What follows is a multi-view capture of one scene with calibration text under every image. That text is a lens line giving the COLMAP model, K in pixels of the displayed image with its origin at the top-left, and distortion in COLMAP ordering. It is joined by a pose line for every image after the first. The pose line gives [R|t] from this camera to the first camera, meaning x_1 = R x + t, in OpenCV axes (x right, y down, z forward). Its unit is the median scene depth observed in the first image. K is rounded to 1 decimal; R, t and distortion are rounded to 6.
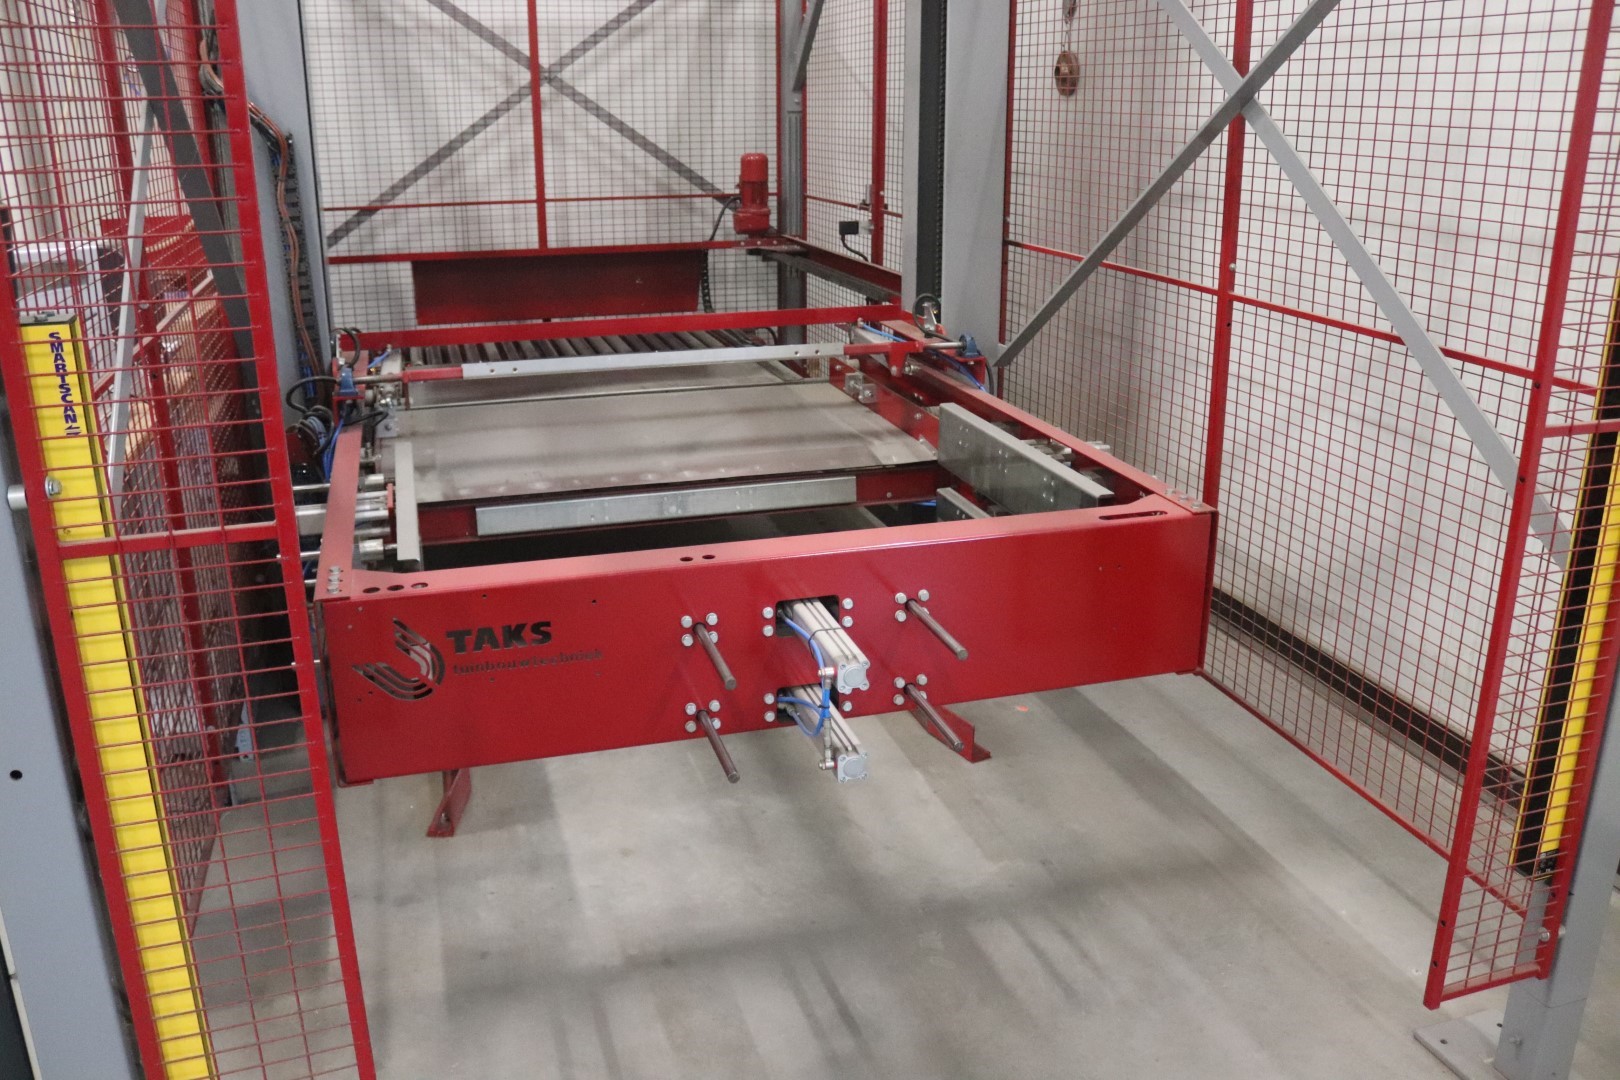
lens RADIAL K [[1352.9, 0, 810.1], [0, 1352.9, 549.7], [0, 0, 1]] dist [-0.149999, 0.131590]
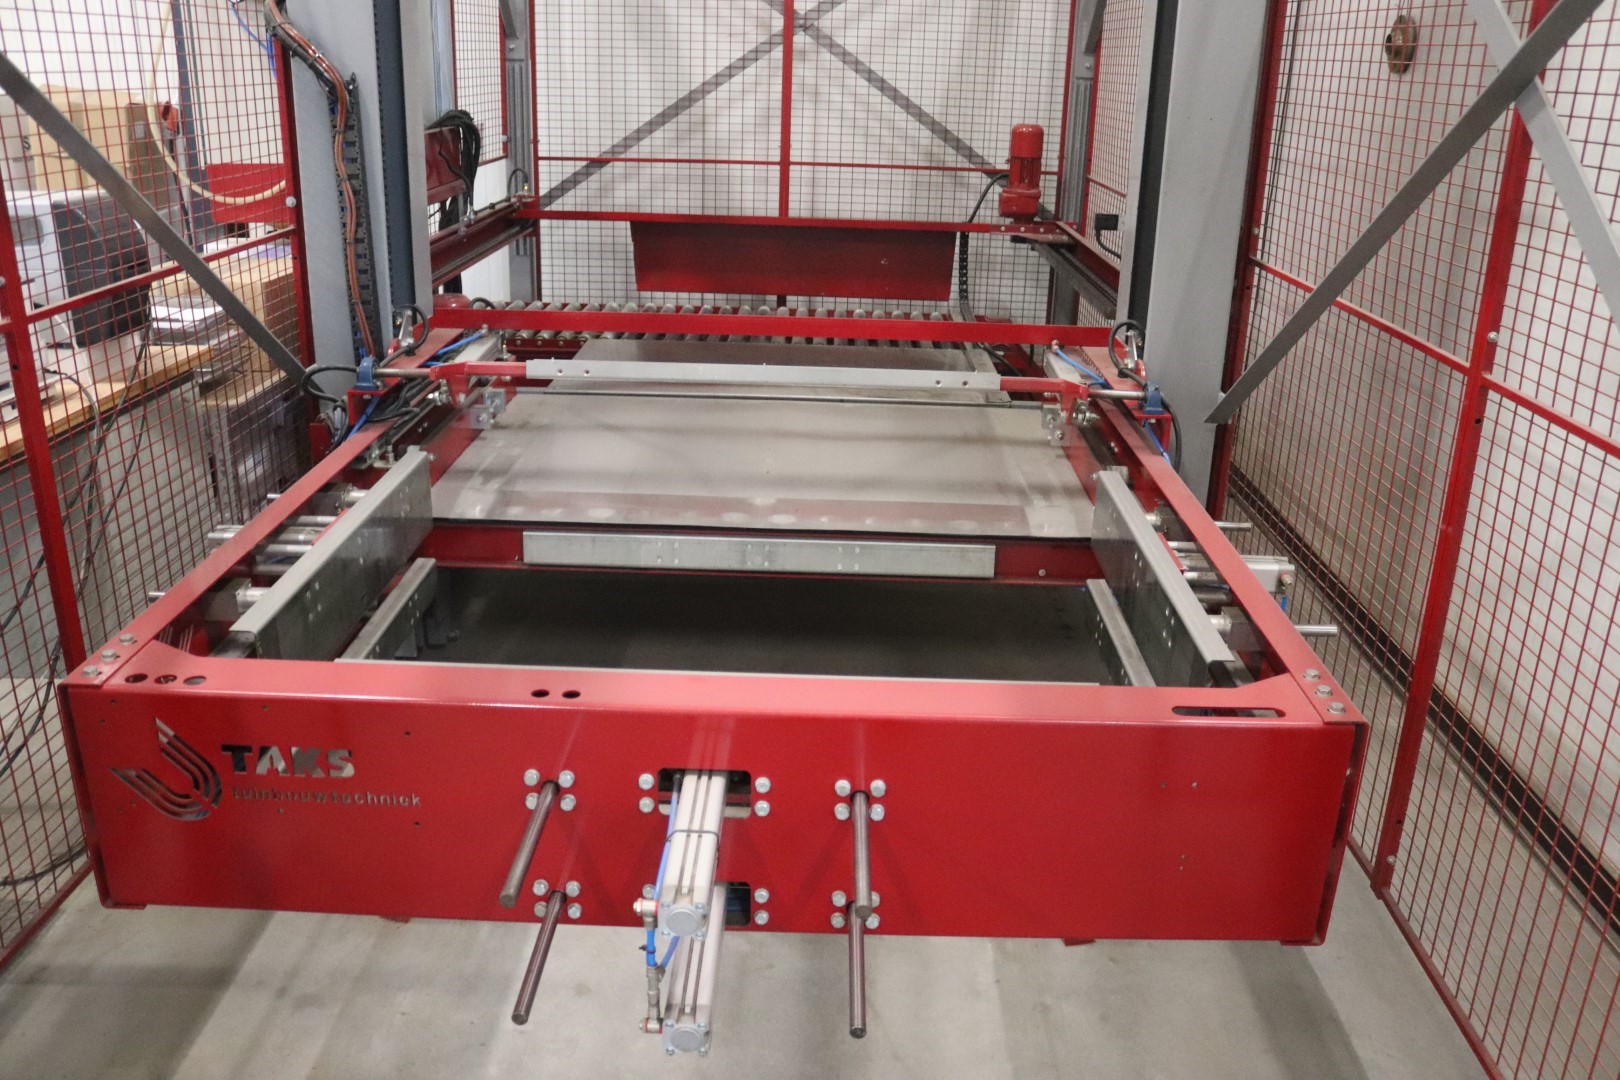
lens RADIAL K [[1352.9, 0, 823.3], [0, 1352.9, 551.3], [0, 0, 1]] dist [-0.149999, 0.131590]
pose [[0.955093, 0.131489, -0.265535, 0.097519], [-0.123417, 0.991244, 0.046934, -0.050255], [0.269381, -0.012054, 0.962958, 0.143834]]
